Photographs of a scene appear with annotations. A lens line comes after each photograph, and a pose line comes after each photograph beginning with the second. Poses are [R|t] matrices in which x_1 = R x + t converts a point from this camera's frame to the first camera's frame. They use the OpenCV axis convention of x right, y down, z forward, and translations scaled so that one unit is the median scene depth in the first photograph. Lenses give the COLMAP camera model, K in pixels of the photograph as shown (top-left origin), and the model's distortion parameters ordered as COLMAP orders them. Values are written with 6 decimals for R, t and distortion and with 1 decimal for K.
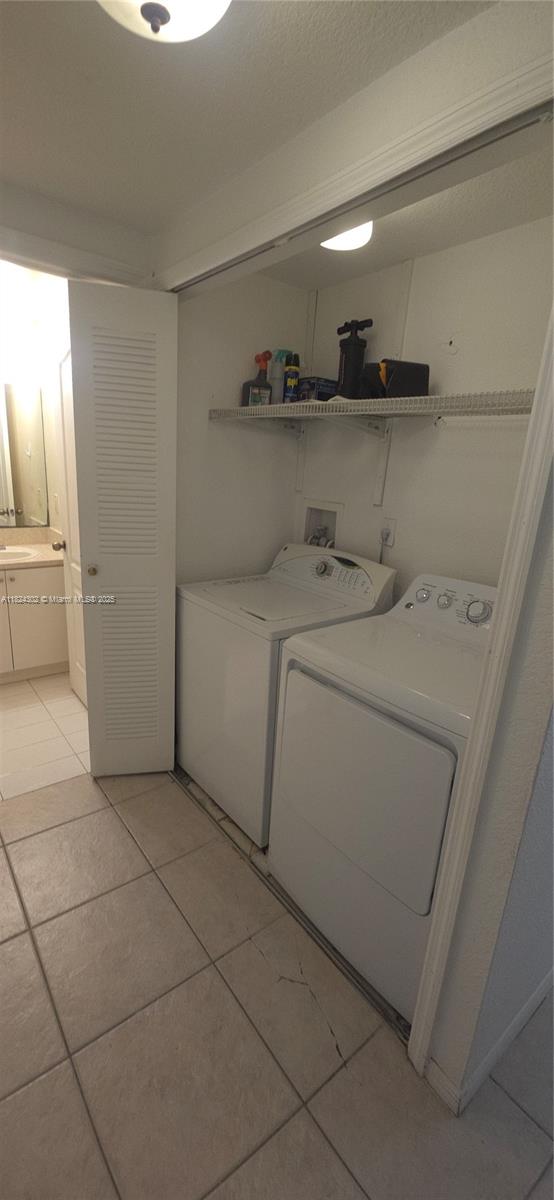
lens RADIAL K [[489.2, 0, 273.6], [0, 489.2, 598.5], [0, 0, 1]] dist [0.000176, -0.000586]
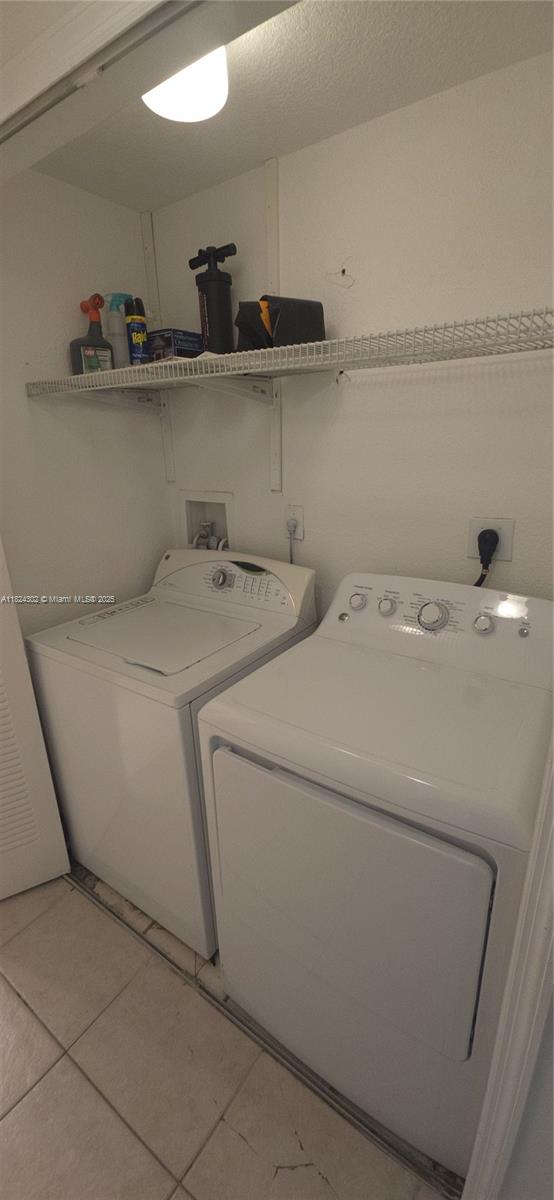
lens RADIAL K [[489.2, 0, 273.6], [0, 489.2, 598.5], [0, 0, 1]] dist [0.000176, -0.000586]
pose [[0.956680, -0.172205, 0.234755, -0.009572], [0.159049, 0.984492, 0.074017, -0.080900], [-0.243860, -0.033473, 0.969233, 0.233111]]
